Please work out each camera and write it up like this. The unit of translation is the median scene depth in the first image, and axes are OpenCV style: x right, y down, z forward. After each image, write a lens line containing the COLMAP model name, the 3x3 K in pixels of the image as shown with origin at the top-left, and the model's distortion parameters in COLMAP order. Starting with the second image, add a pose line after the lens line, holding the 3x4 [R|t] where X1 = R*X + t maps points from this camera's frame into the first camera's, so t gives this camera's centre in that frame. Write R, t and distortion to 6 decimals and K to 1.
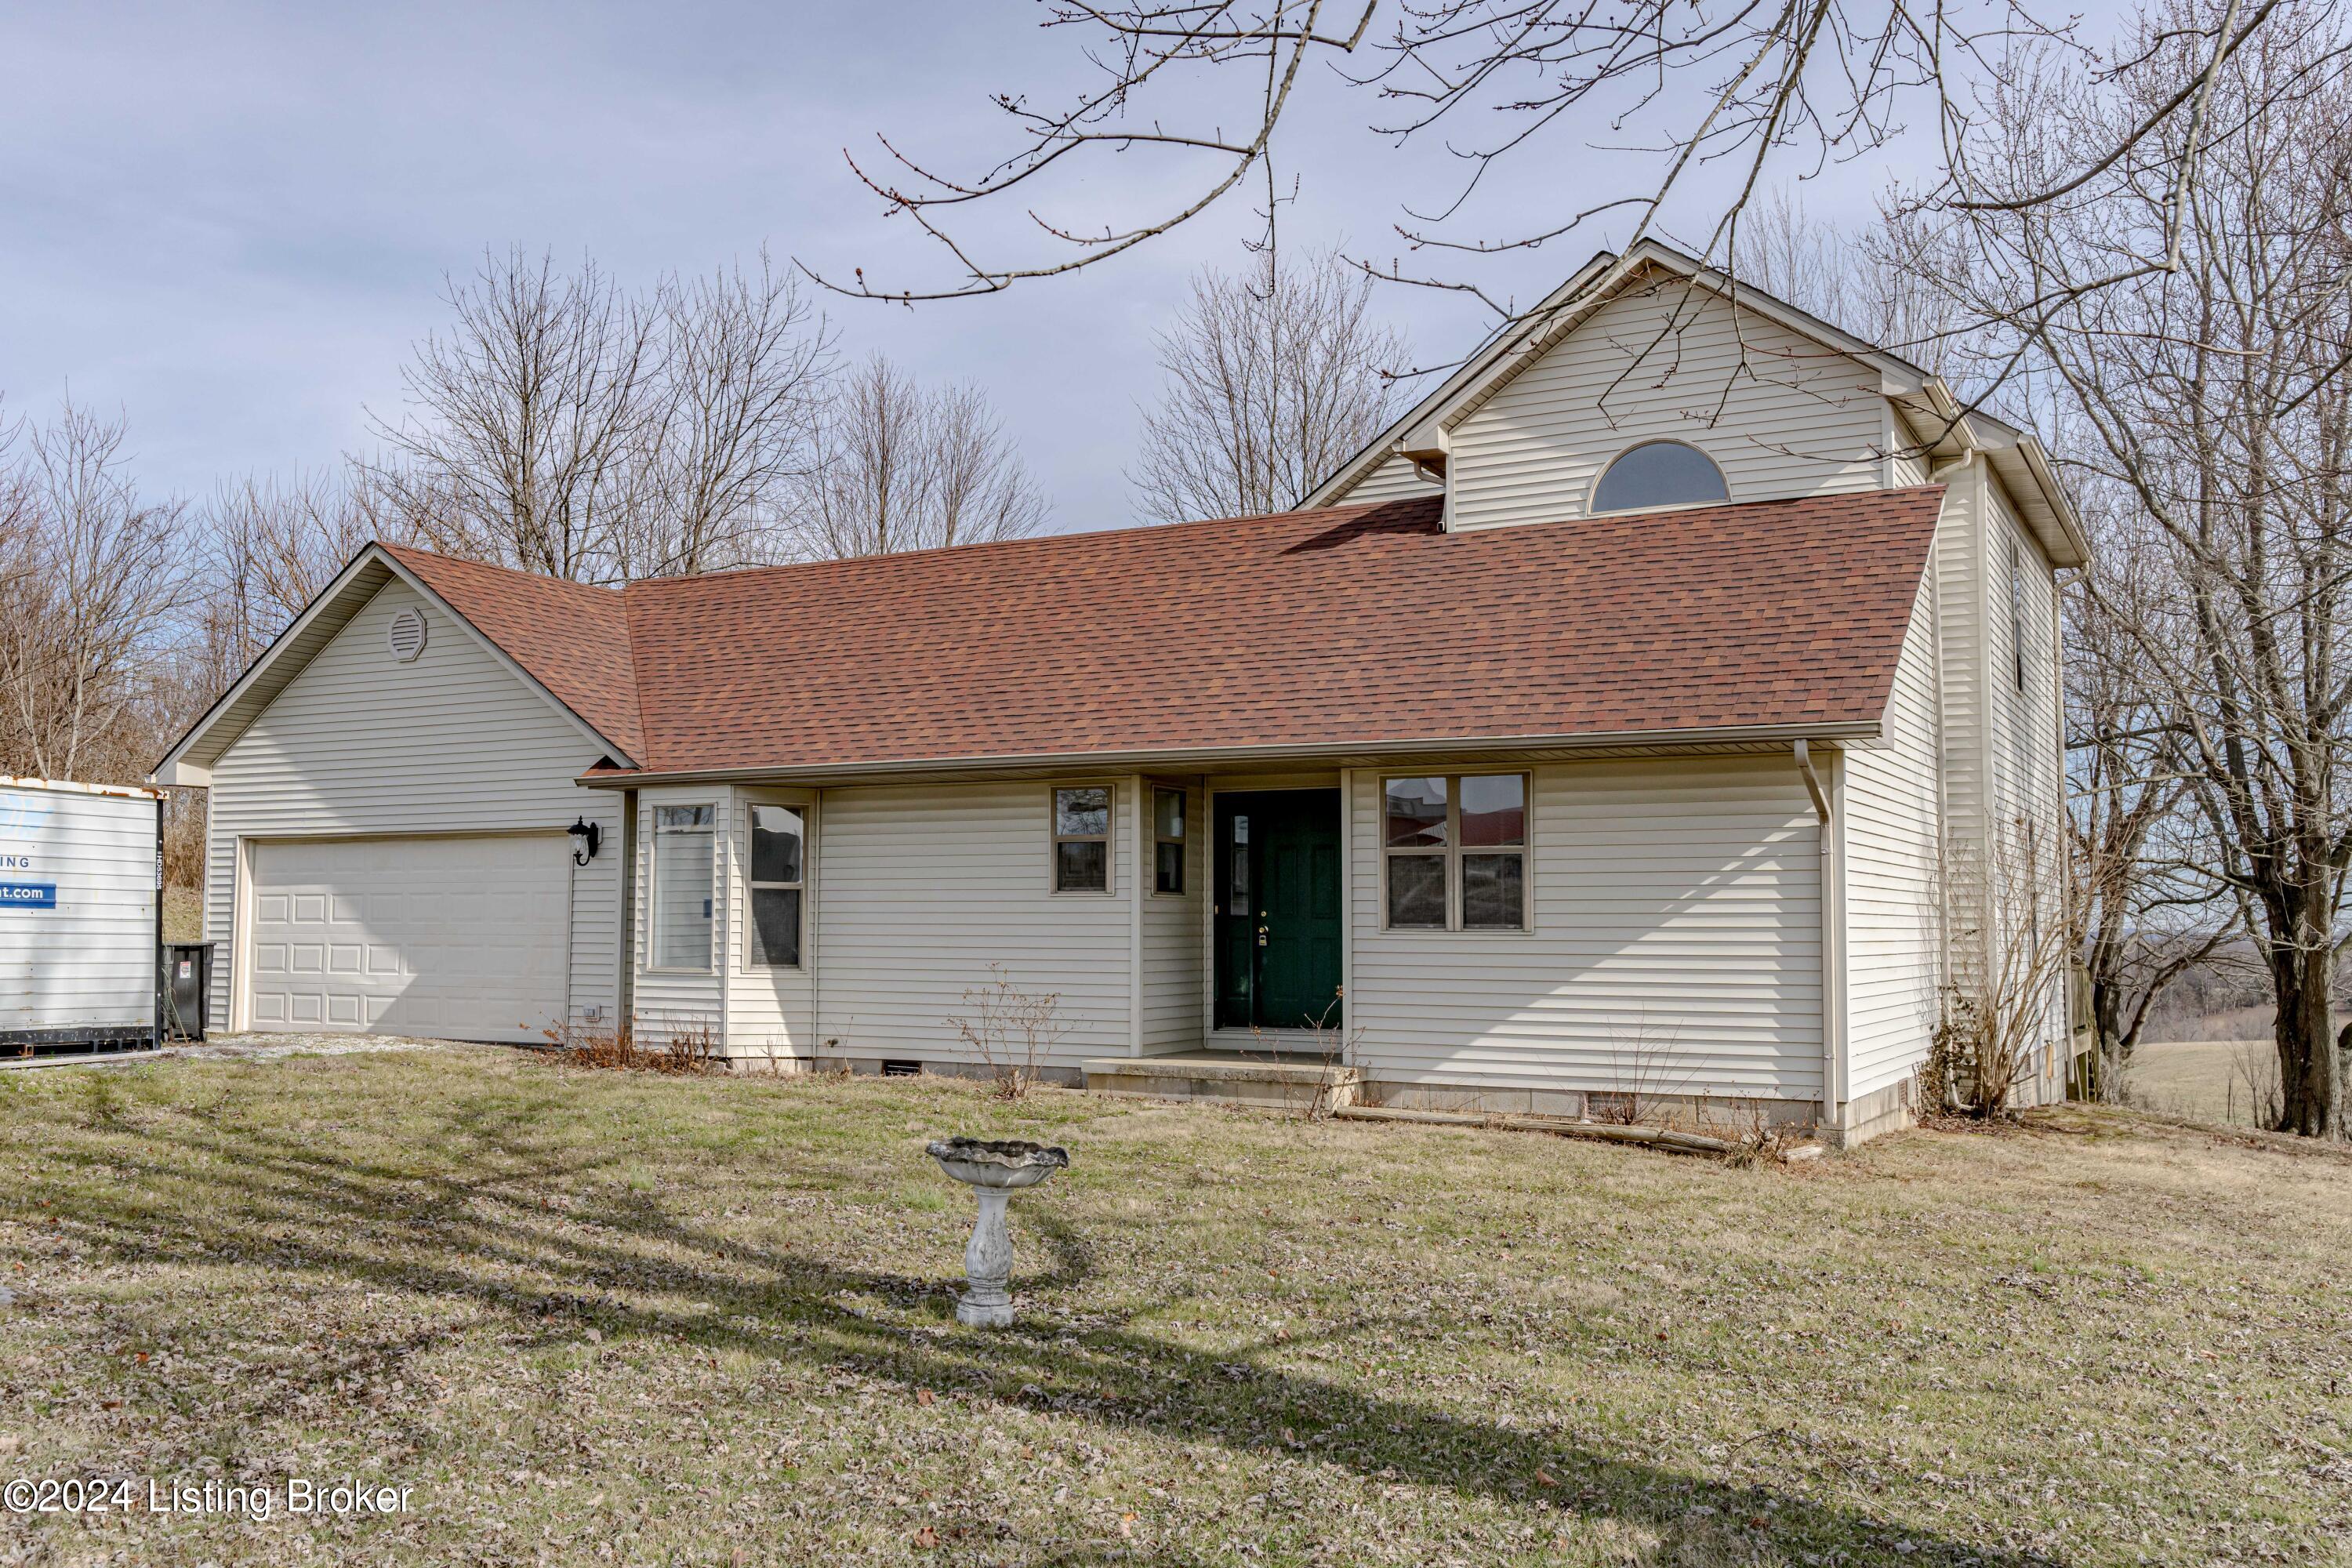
lens RADIAL K [[1988.2, 0, 1158.7], [0, 1988.2, 791.3], [0, 0, 1]] dist [0.020438, -0.000088]
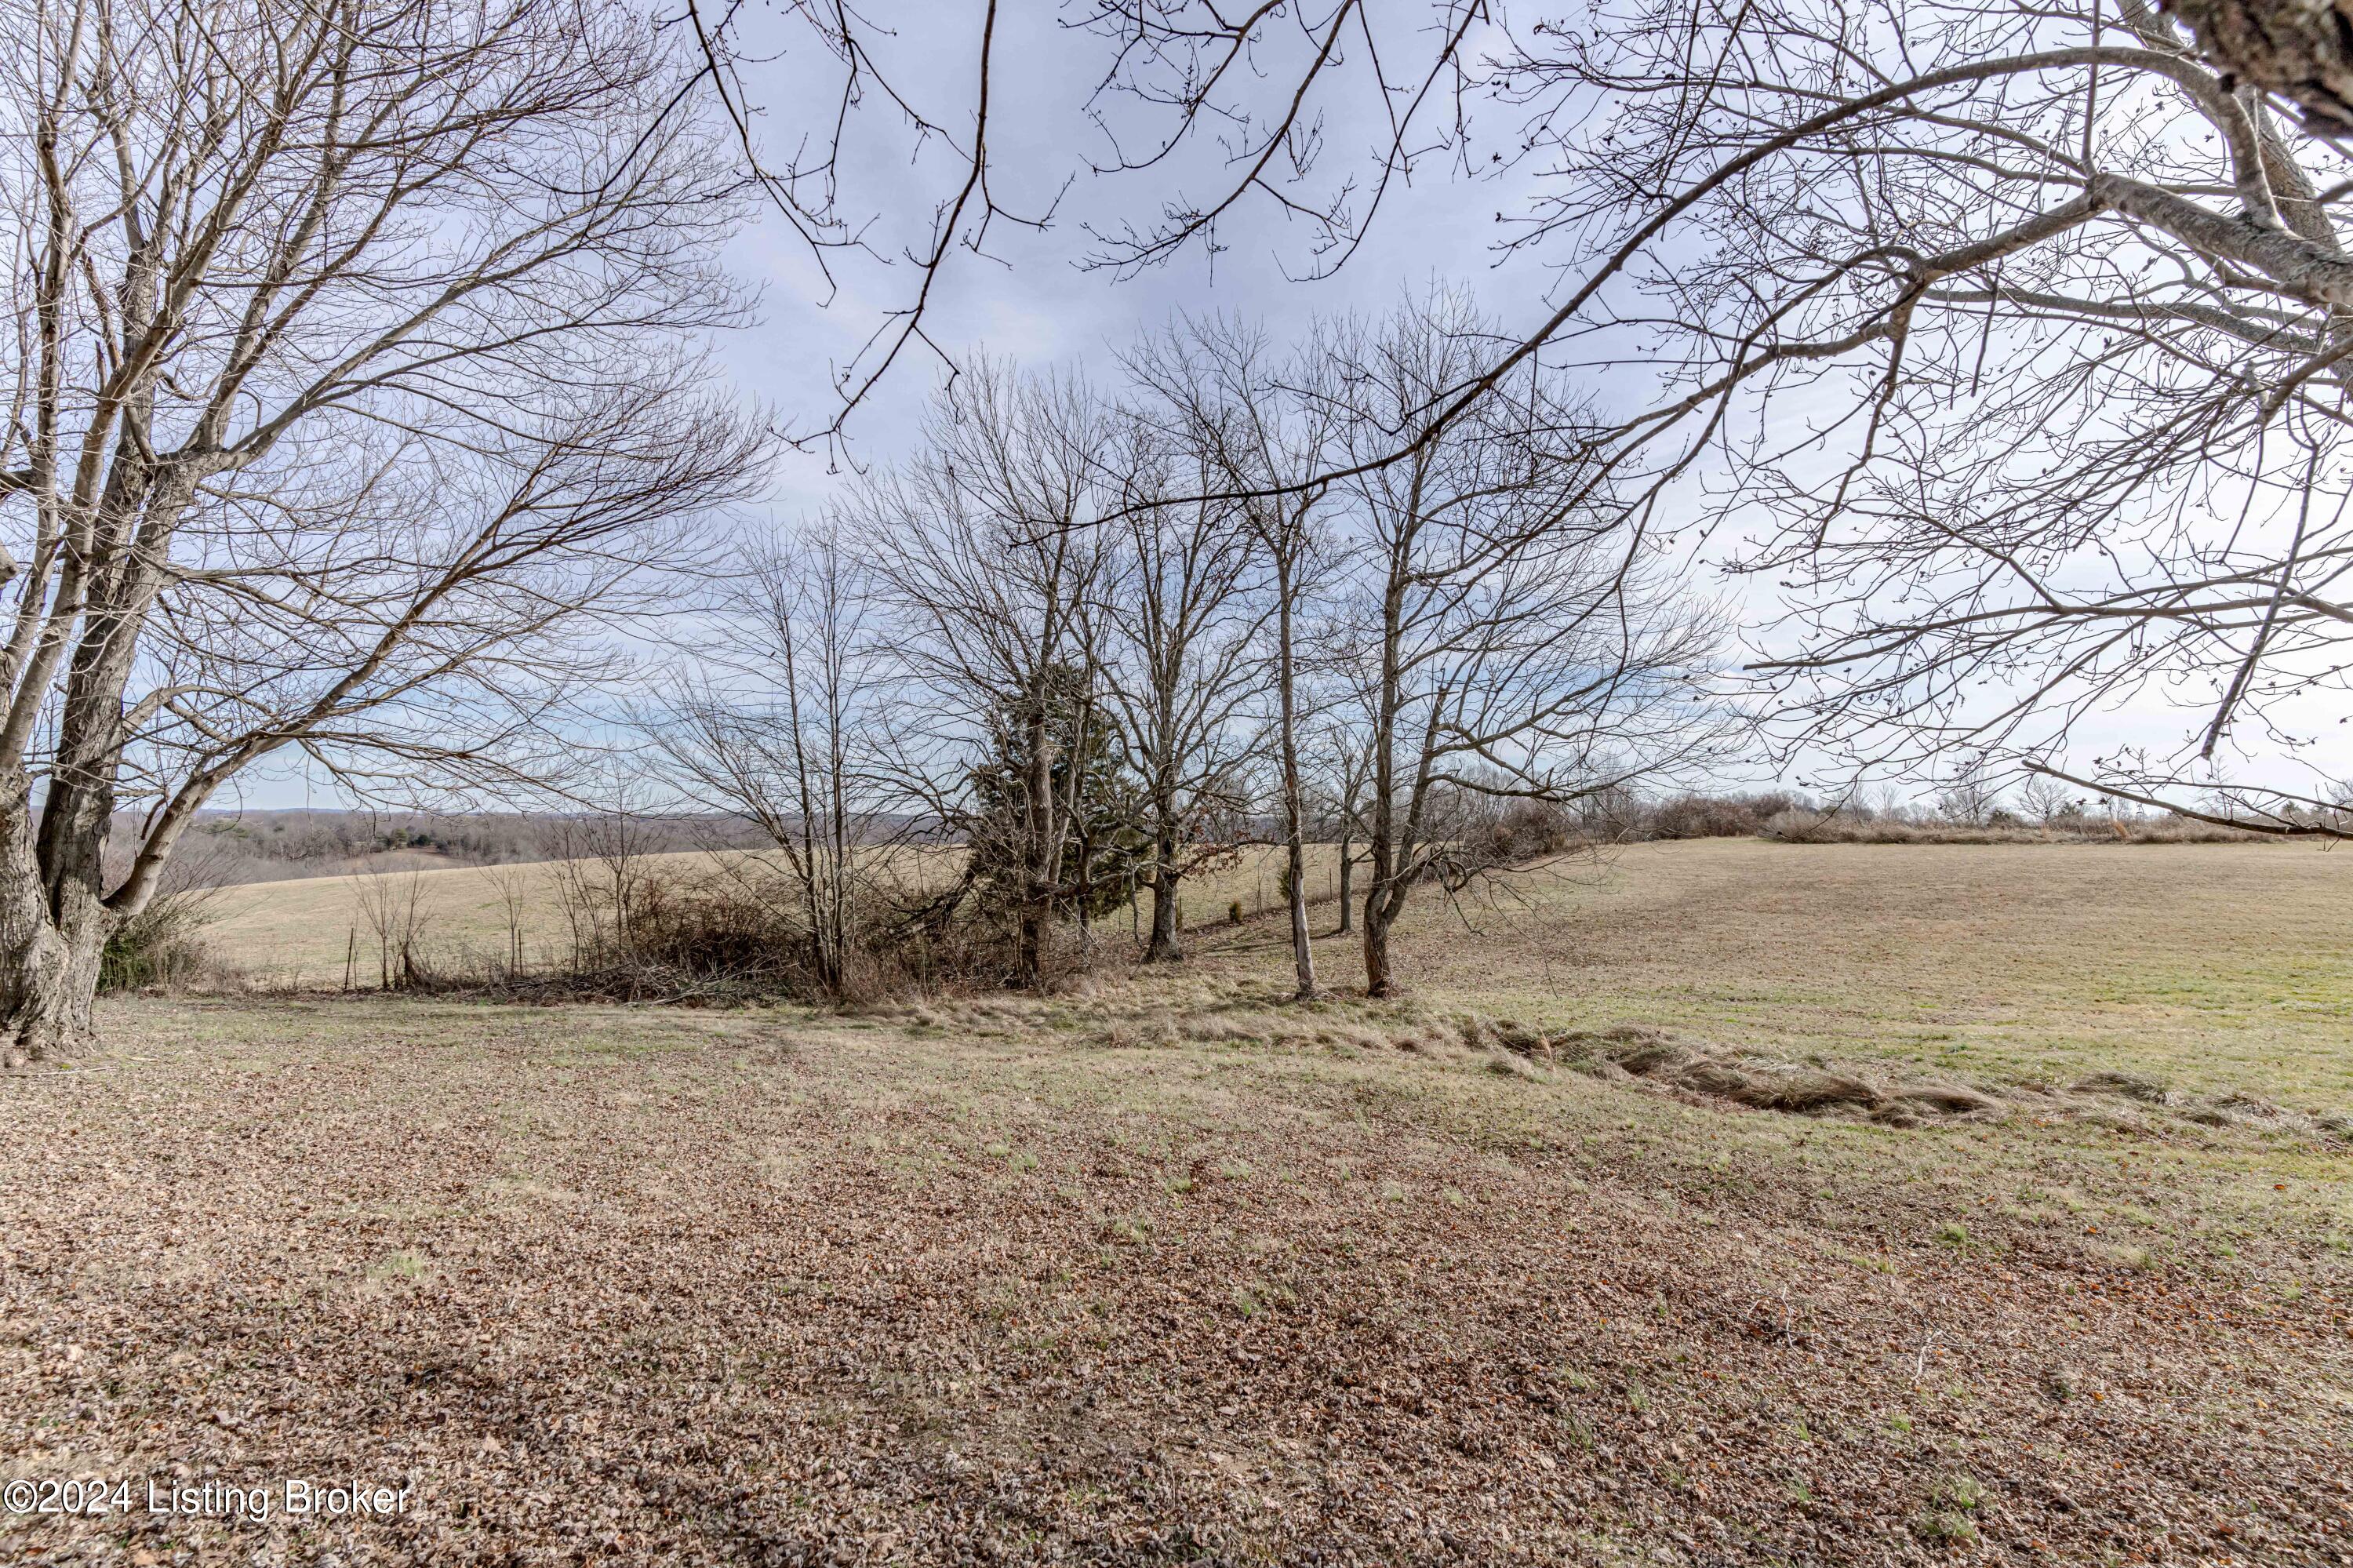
lens RADIAL K [[1141.6, 0, 1192.8], [0, 1141.6, 791.6], [0, 0, 1]] dist [0.003602, 0.001441]
pose [[0.435508, 0.023644, 0.899874, 0.994344], [-0.073427, 0.997257, 0.009333, 0.222944], [-0.897185, -0.070139, 0.436049, 1.858955]]
